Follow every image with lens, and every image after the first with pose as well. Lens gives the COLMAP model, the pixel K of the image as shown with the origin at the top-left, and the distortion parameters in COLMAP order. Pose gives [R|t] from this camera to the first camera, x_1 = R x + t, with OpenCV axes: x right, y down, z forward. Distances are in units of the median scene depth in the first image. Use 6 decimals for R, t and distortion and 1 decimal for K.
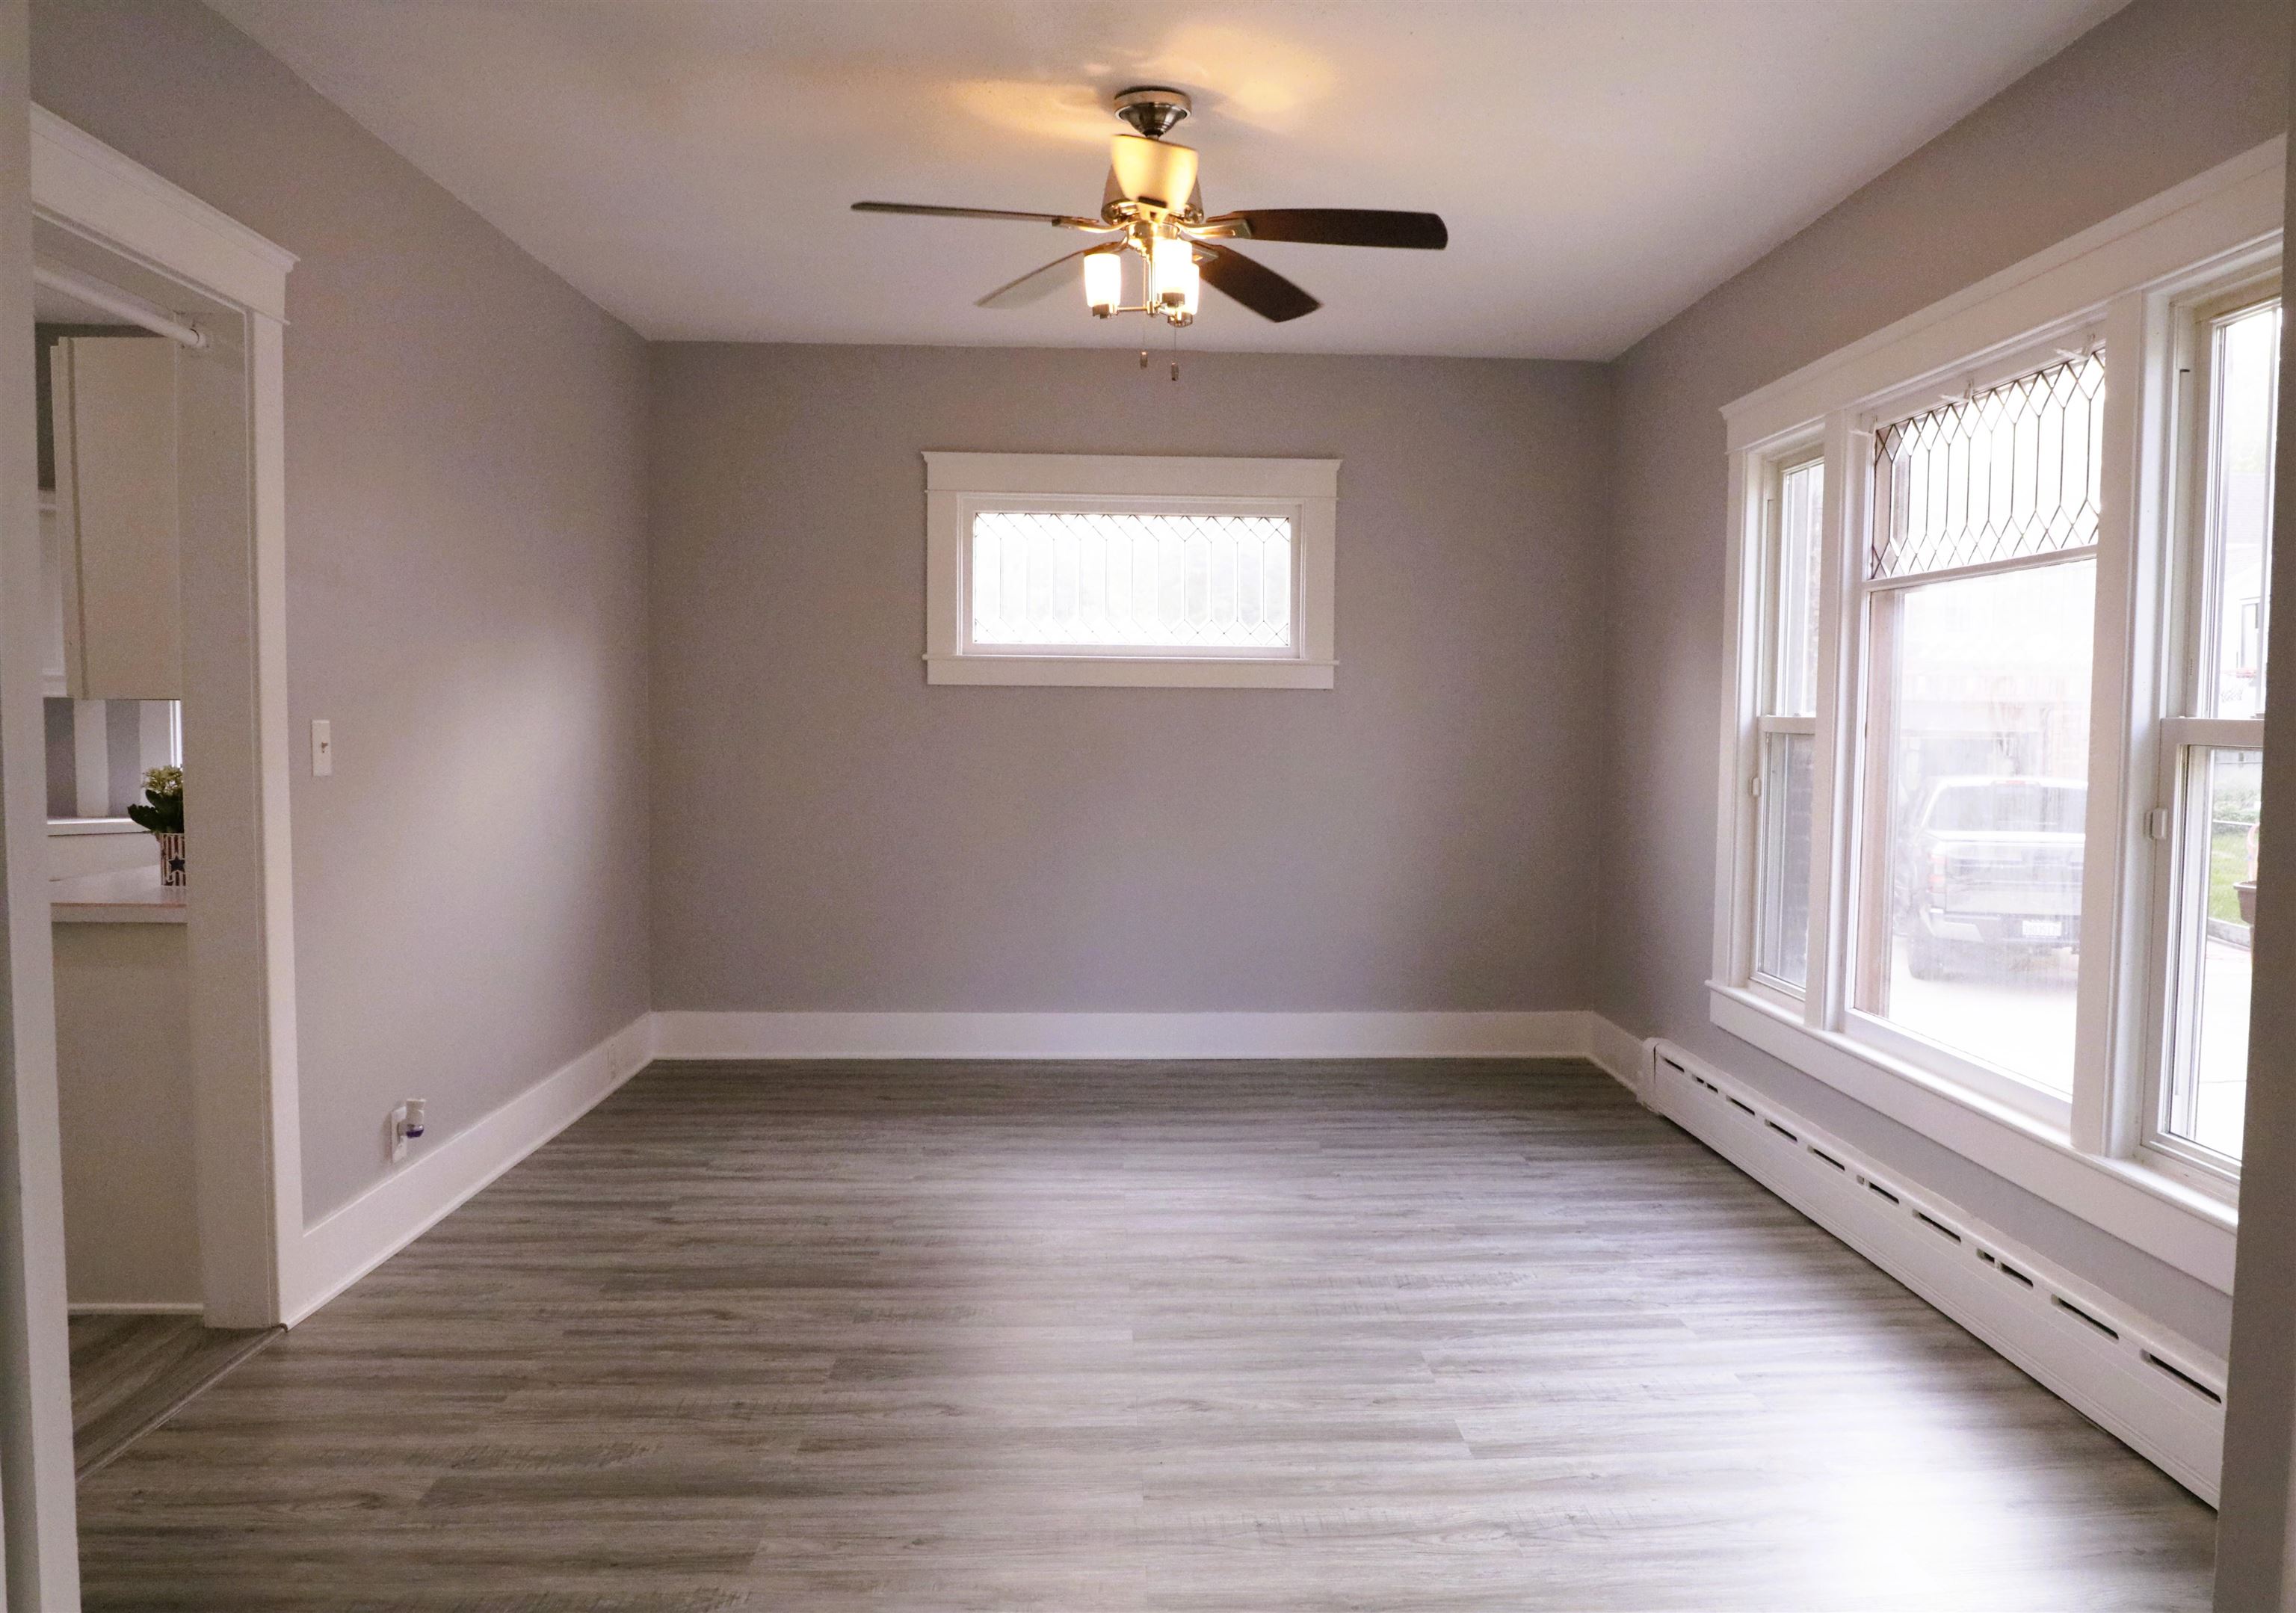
lens RADIAL K [[1538.2, 0, 1148.0], [0, 1538.2, 806.5], [0, 0, 1]] dist [-0.002935, -0.001496]
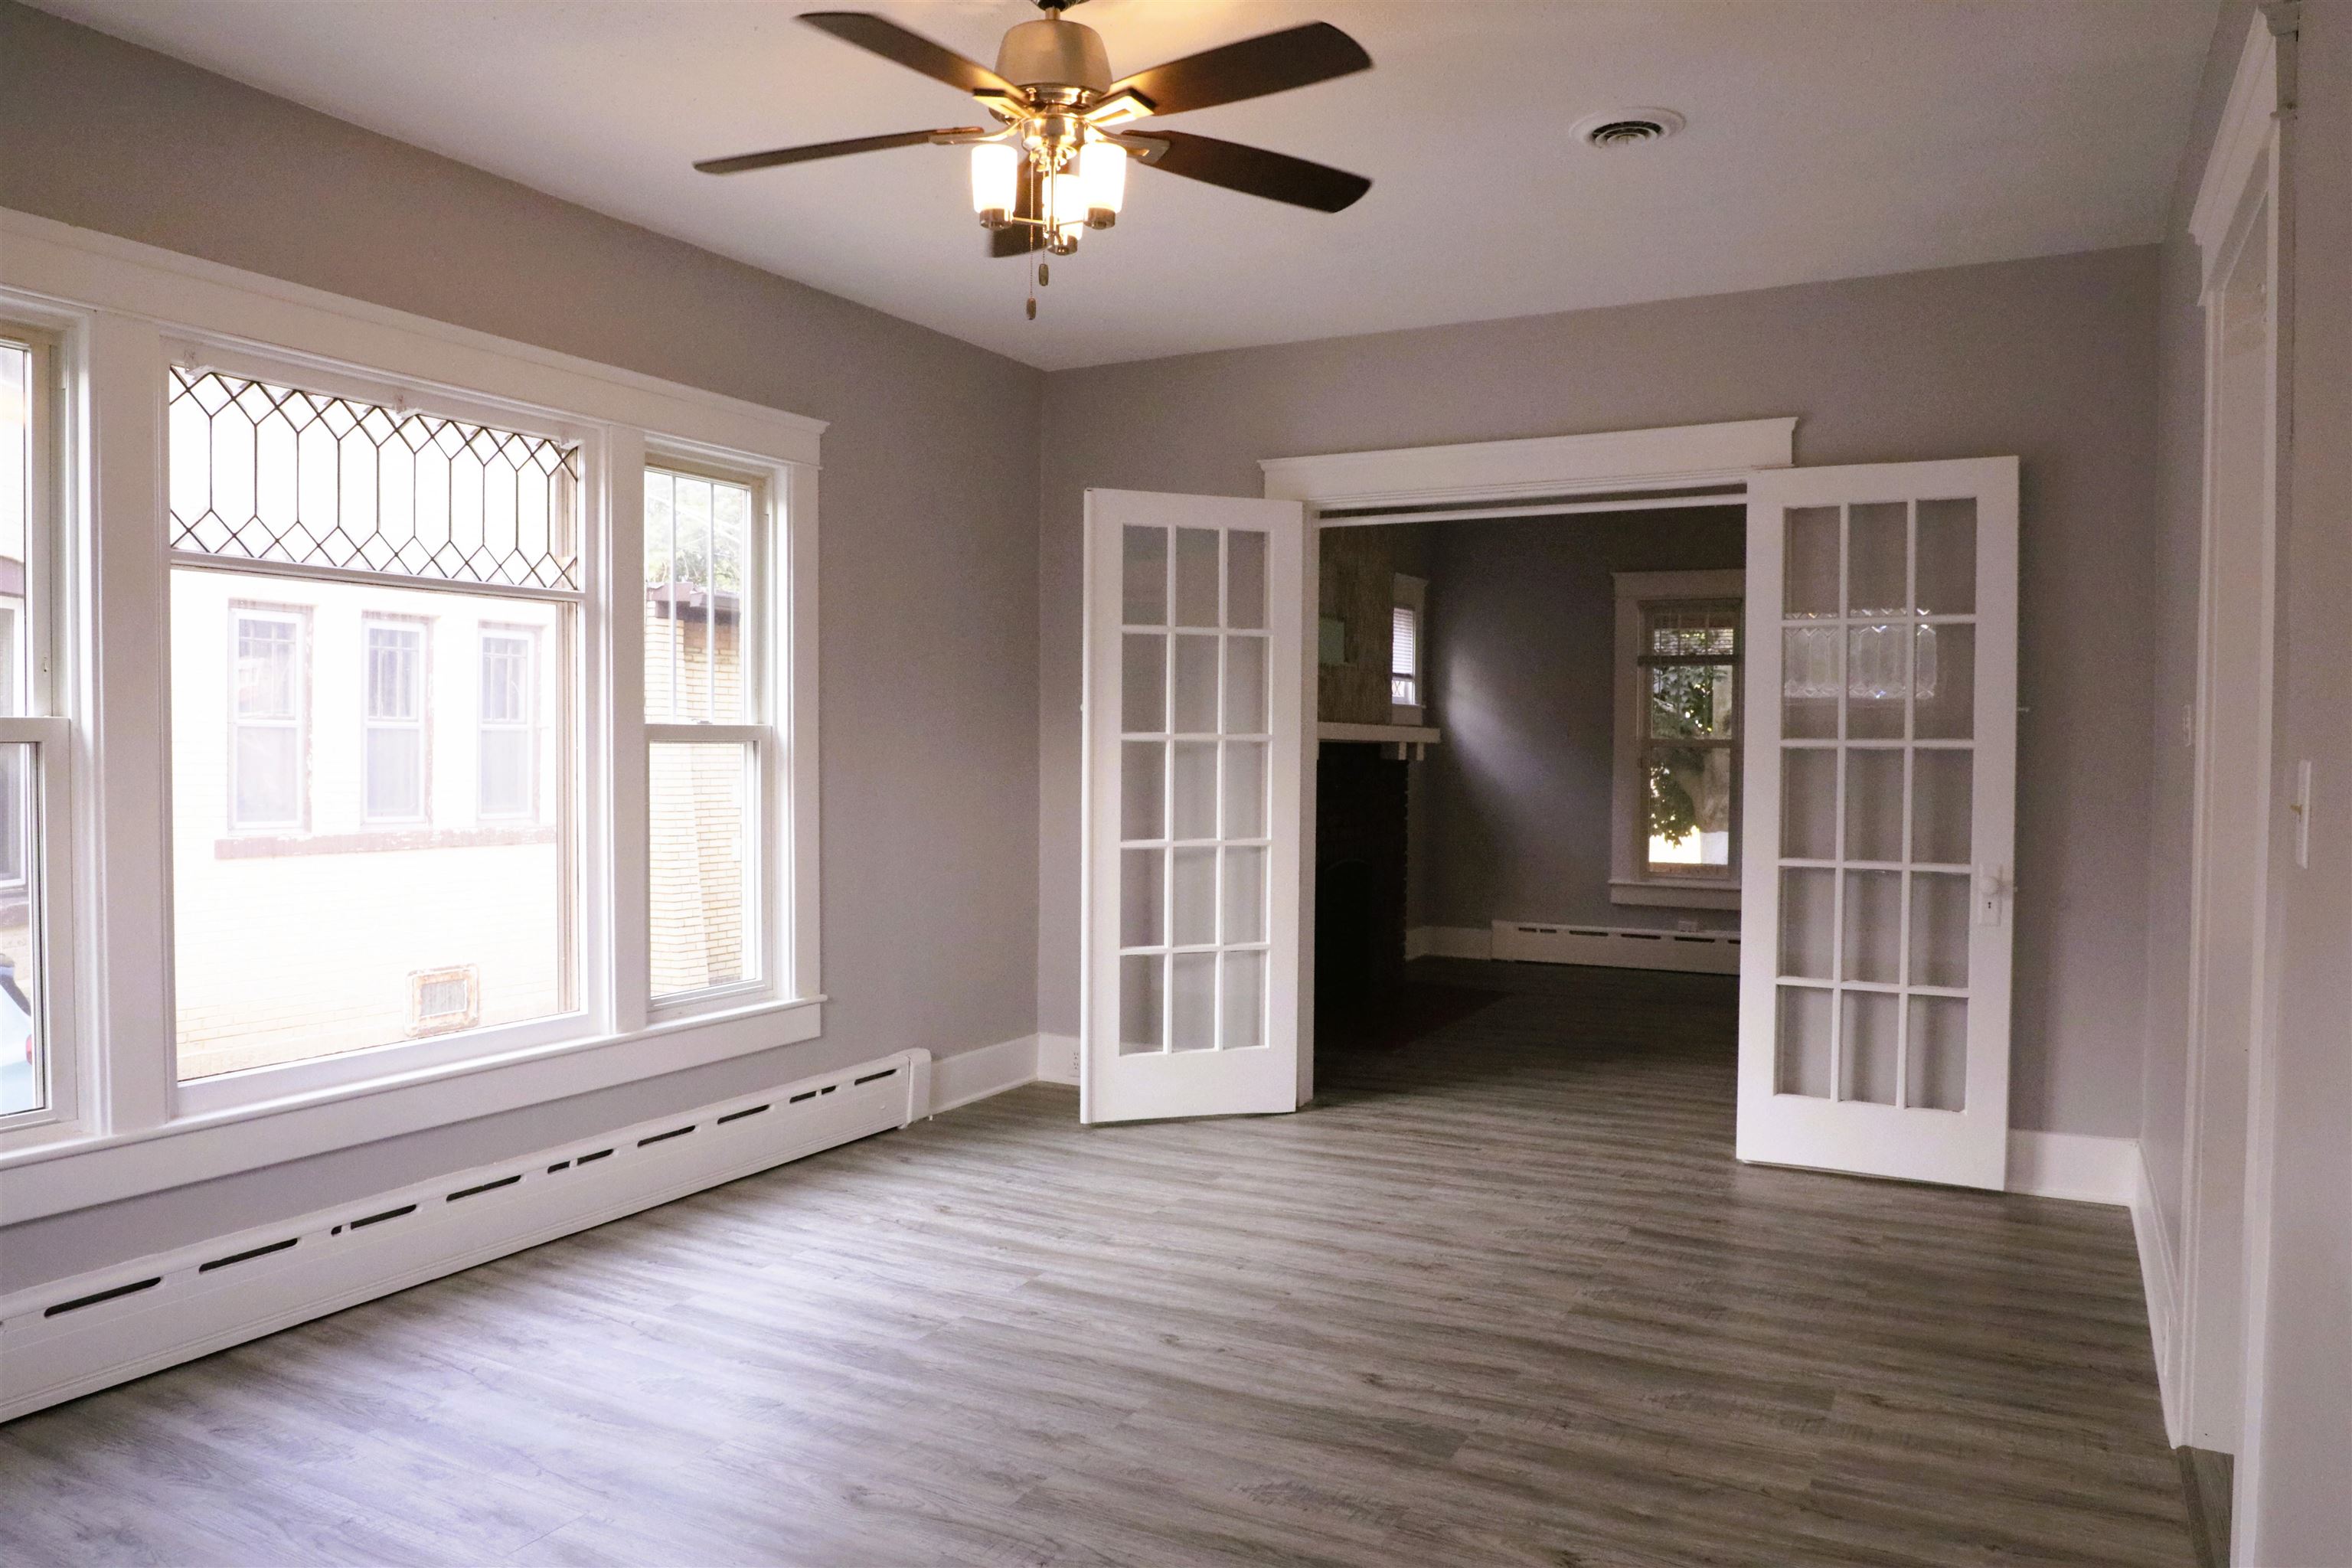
lens RADIAL K [[1714.5, 0, 1176.0], [0, 1714.5, 784.0], [0, 0, 1]] dist [-0.007958, 0.000481]
pose [[-0.860712, -0.028026, 0.508320, -0.598615], [0.015056, 0.996645, 0.080444, -0.120131], [-0.508869, 0.076893, -0.857403, 2.036462]]
